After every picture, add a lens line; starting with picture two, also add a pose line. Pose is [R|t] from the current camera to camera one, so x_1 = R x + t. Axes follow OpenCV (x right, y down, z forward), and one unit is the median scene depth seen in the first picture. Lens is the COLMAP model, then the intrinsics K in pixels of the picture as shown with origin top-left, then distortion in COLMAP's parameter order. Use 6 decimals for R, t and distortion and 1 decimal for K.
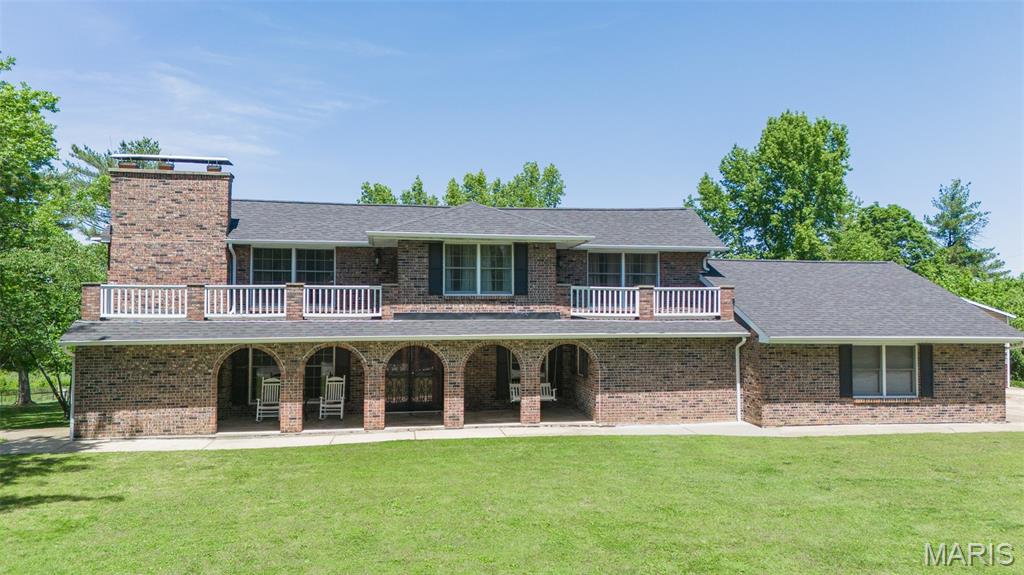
lens RADIAL K [[737.3, 0, 512.0], [0, 737.3, 287.5], [0, 0, 1]] dist [0.140052, -0.188862]
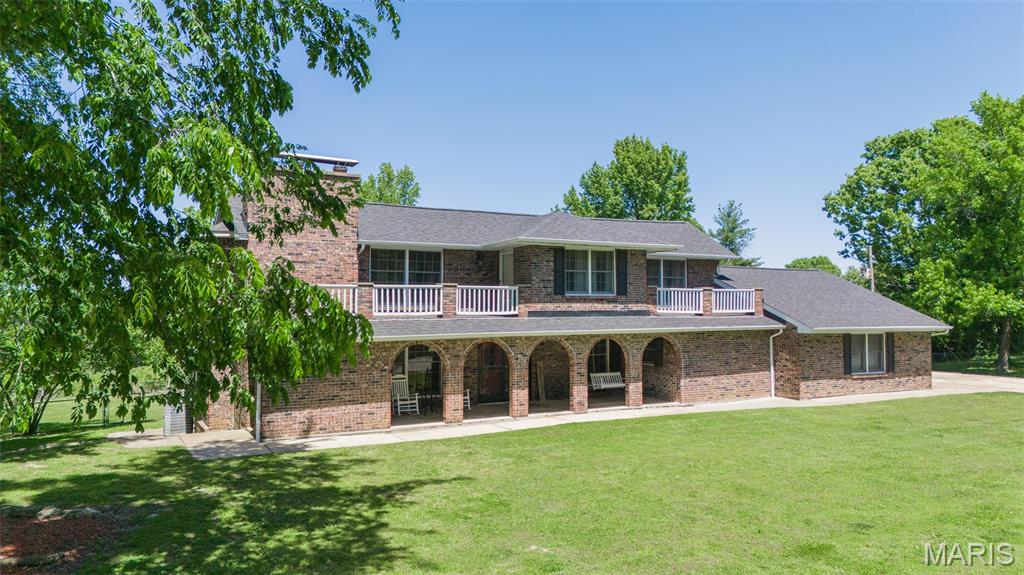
lens RADIAL K [[737.3, 0, 512.0], [0, 737.3, 287.5], [0, 0, 1]] dist [0.140052, -0.188862]
pose [[0.938689, 0.005713, 0.344716, -0.545799], [-0.005939, 0.999982, -0.000402, -0.000198], [-0.344713, -0.001670, 0.938707, -0.022457]]
